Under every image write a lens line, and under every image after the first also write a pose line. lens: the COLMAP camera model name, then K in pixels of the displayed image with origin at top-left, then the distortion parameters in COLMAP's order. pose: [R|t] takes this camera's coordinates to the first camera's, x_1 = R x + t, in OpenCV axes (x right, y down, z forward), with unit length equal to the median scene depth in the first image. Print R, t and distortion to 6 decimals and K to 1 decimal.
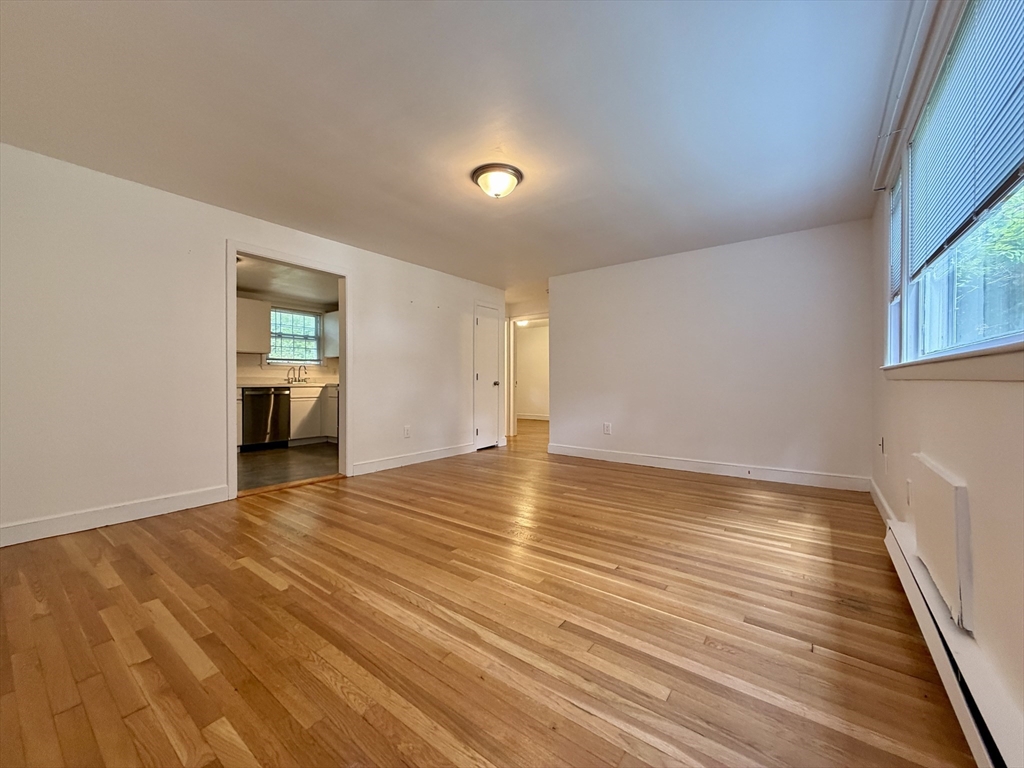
lens RADIAL K [[409.2, 0, 510.3], [0, 409.2, 383.4], [0, 0, 1]] dist [-0.001337, 0.000227]
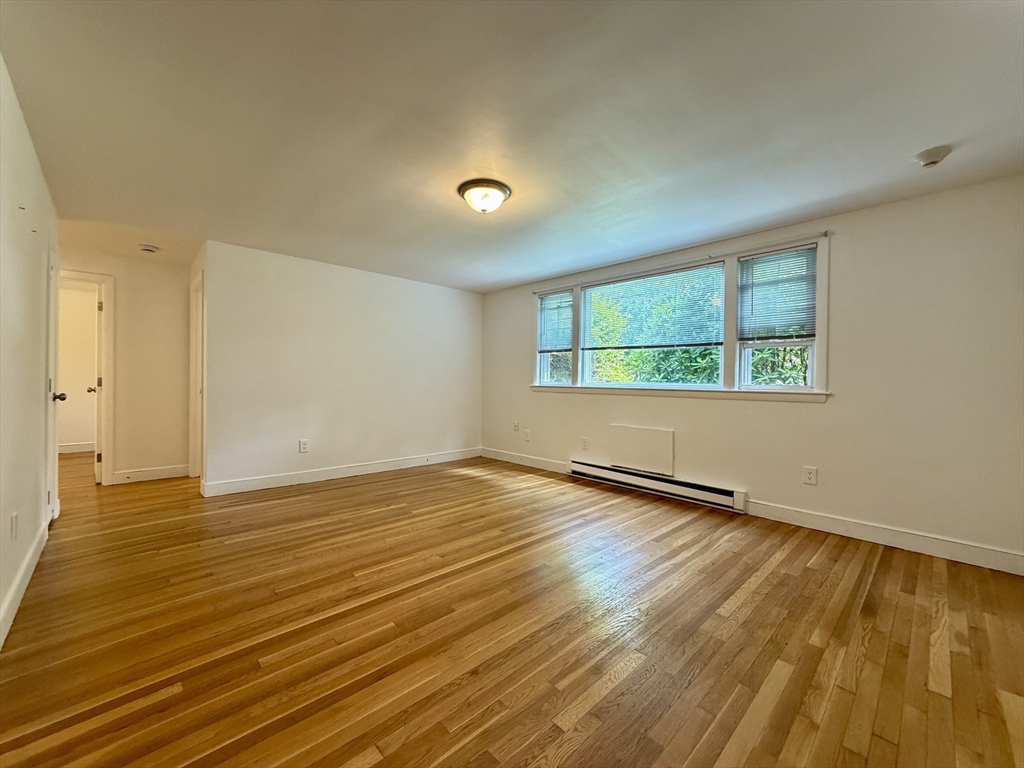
lens RADIAL K [[409.2, 0, 510.3], [0, 409.2, 383.4], [0, 0, 1]] dist [-0.001337, 0.000227]
pose [[0.161649, -0.001157, 0.986848, -1.101903], [-0.006527, 0.999976, 0.002242, -0.055174], [-0.986827, -0.006804, 0.161638, 0.865803]]
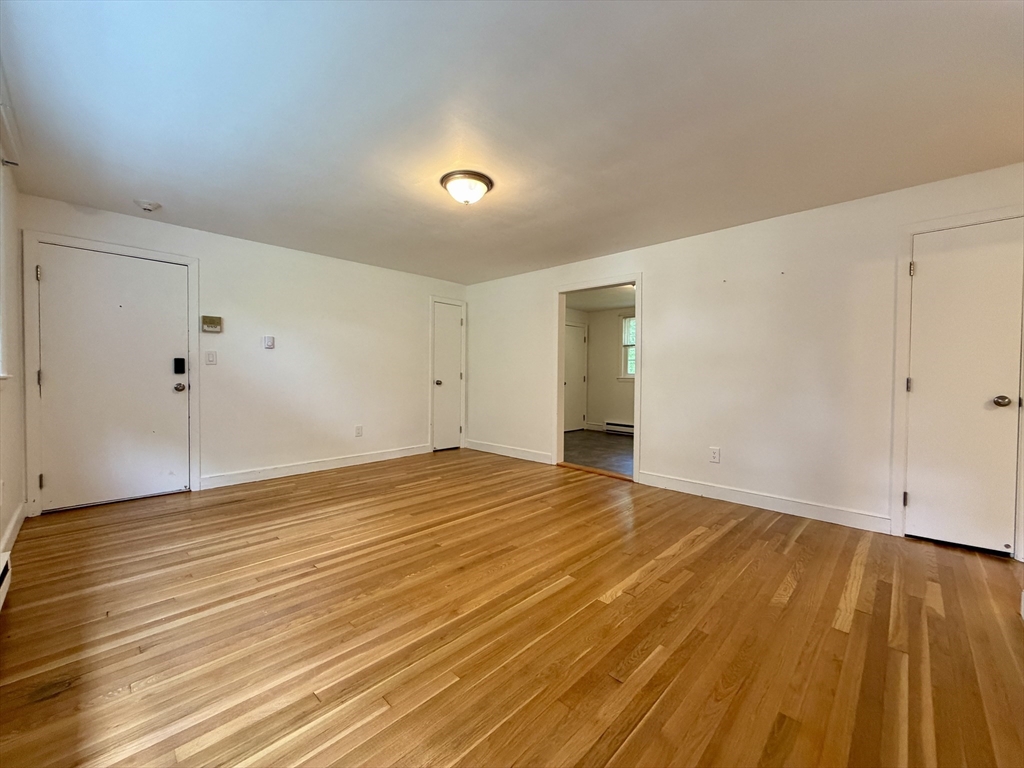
lens RADIAL K [[409.2, 0, 510.3], [0, 409.2, 383.4], [0, 0, 1]] dist [-0.001337, 0.000227]
pose [[-0.124667, 0.019421, -0.992009, 1.053905], [-0.013193, 0.999688, 0.021229, -0.049031], [0.992111, 0.015734, -0.124372, 1.377086]]
